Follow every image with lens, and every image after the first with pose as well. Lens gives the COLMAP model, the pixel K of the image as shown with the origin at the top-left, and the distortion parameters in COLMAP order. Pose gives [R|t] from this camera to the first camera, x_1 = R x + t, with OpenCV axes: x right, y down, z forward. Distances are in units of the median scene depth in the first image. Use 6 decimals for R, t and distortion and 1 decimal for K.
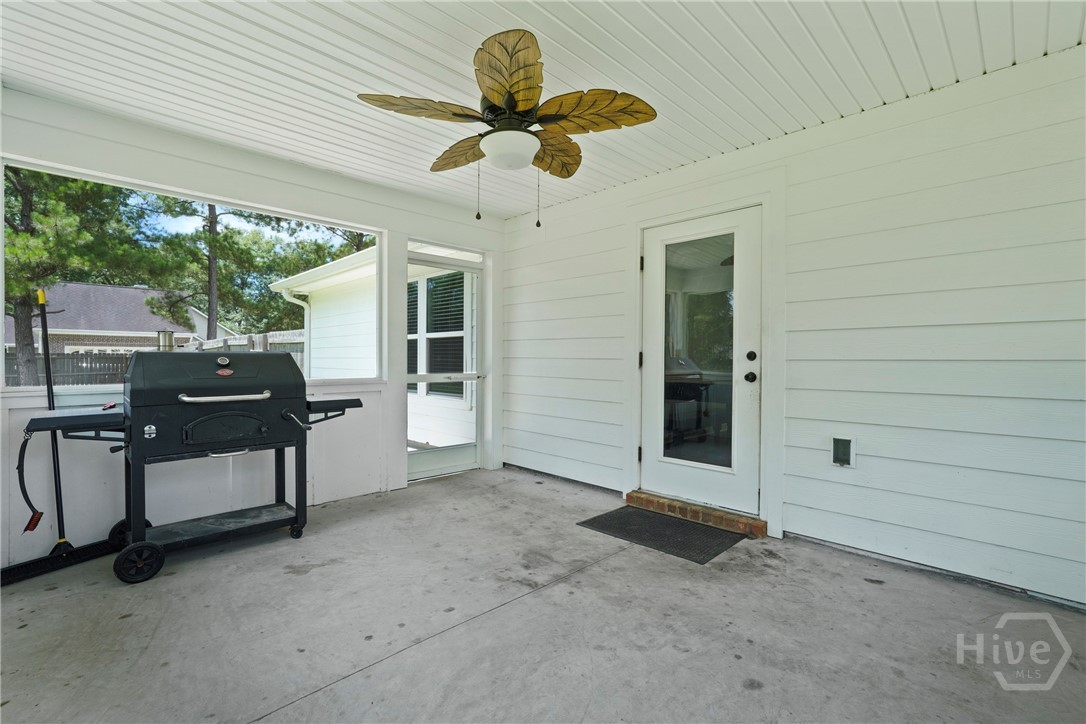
lens RADIAL K [[485.8, 0, 545.6], [0, 485.8, 363.0], [0, 0, 1]] dist [-0.003537, 0.000776]
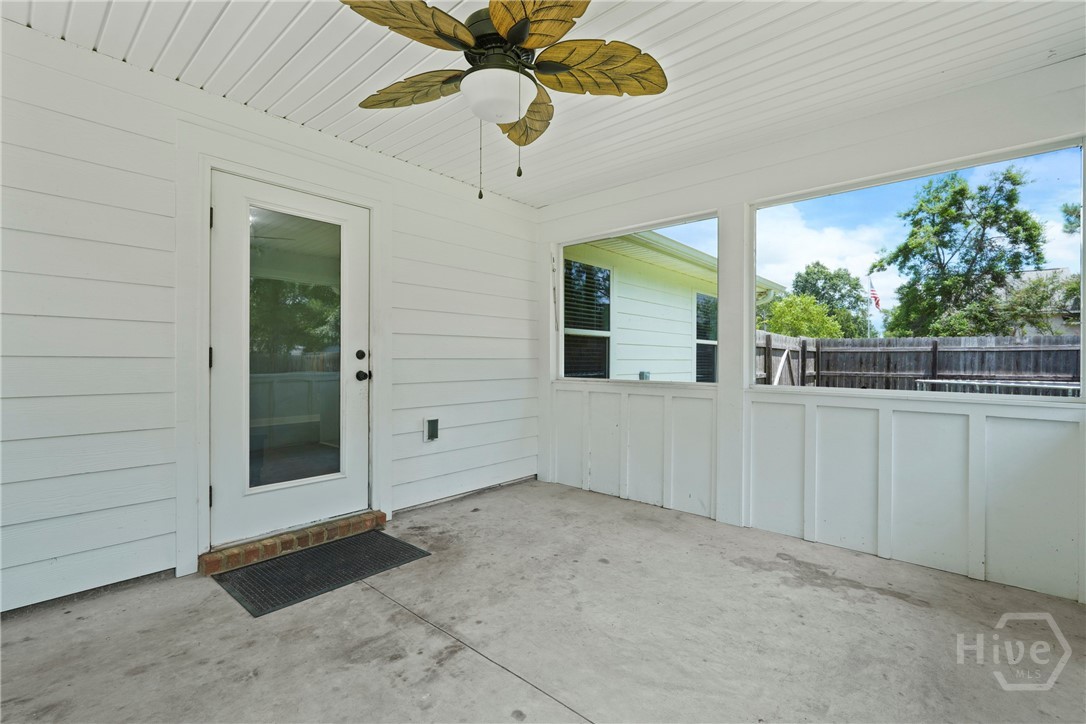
lens RADIAL K [[485.8, 0, 545.6], [0, 485.8, 363.0], [0, 0, 1]] dist [-0.003537, 0.000776]
pose [[-0.068524, -0.012420, 0.997572, -0.670540], [0.003184, 0.999915, 0.012667, -0.009798], [-0.997644, 0.004044, -0.068479, 0.750943]]
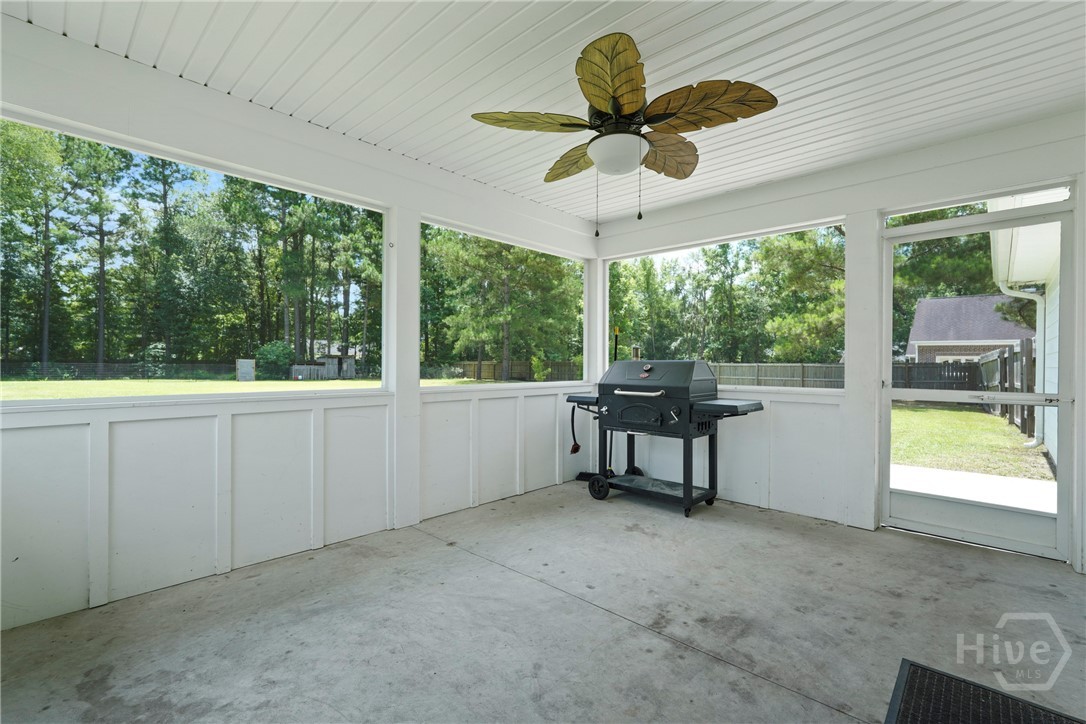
lens RADIAL K [[485.8, 0, 545.6], [0, 485.8, 363.0], [0, 0, 1]] dist [-0.003537, 0.000776]
pose [[0.035963, -0.004503, -0.999343, 0.696485], [-0.014936, 0.999876, -0.005043, -0.005363], [0.999242, 0.015107, 0.035891, 0.631470]]
